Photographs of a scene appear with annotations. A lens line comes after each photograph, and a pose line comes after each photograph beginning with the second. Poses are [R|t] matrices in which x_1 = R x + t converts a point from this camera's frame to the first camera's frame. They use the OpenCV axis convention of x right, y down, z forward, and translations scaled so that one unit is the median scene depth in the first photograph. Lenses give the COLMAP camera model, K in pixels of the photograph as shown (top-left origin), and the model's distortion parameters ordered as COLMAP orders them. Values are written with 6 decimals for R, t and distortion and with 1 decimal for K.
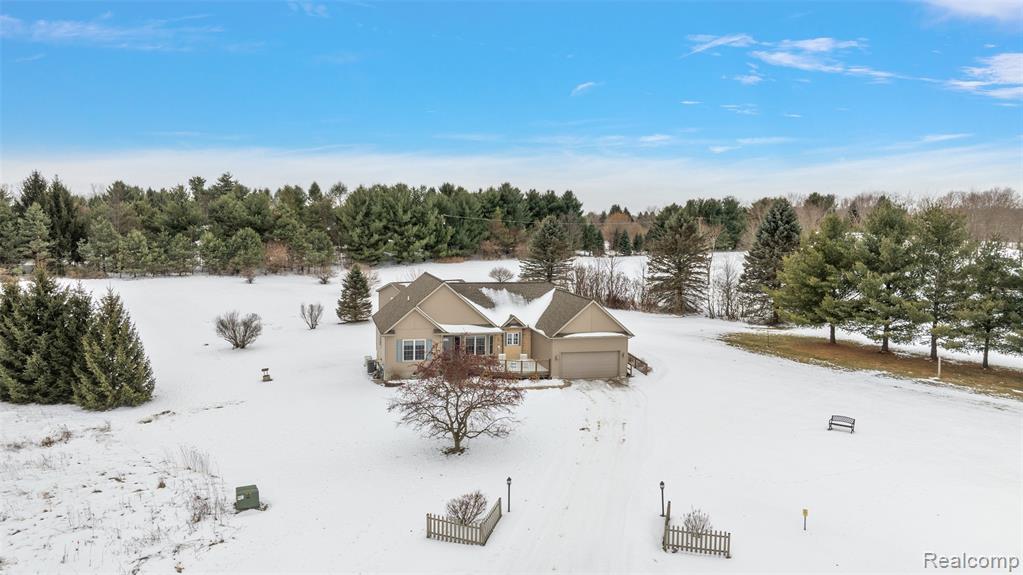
lens RADIAL K [[746.3, 0, 526.3], [0, 746.3, 291.6], [0, 0, 1]] dist [-0.020822, 0.000894]
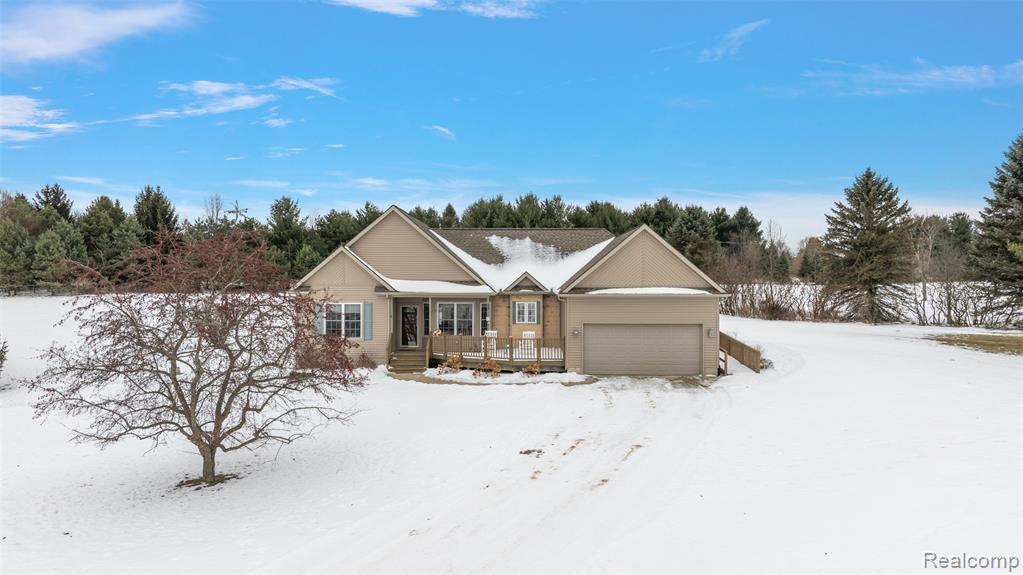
lens RADIAL K [[746.3, 0, 513.0], [0, 746.3, 278.4], [0, 0, 1]] dist [-0.020822, 0.000894]
pose [[0.959402, -0.016006, -0.281587, 0.131611], [-0.012364, 0.995042, -0.098685, 0.090531], [0.281770, 0.098160, 0.954448, 0.414685]]
